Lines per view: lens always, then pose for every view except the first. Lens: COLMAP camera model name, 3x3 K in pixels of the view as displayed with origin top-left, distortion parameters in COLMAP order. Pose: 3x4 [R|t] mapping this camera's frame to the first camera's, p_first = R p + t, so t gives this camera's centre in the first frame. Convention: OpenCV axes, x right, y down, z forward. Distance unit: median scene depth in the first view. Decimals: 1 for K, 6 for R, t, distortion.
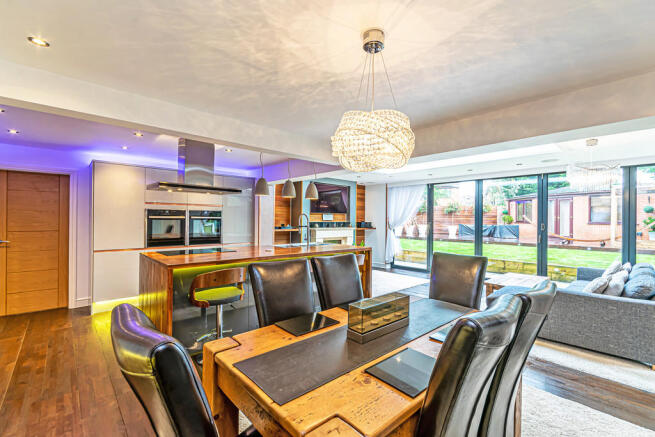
lens RADIAL K [[292.0, 0, 323.1], [0, 292.0, 219.5], [0, 0, 1]] dist [0.003142, 0.001242]
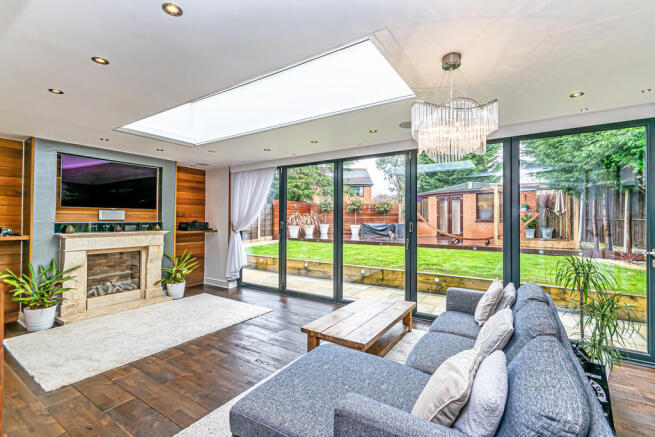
lens RADIAL K [[292.0, 0, 330.5], [0, 292.0, 217.7], [0, 0, 1]] dist [0.003142, 0.001242]
pose [[0.966205, -0.004859, 0.257730, 0.223396], [0.006291, 0.999969, -0.004732, 0.003061], [-0.257699, 0.006194, 0.966205, 0.218173]]
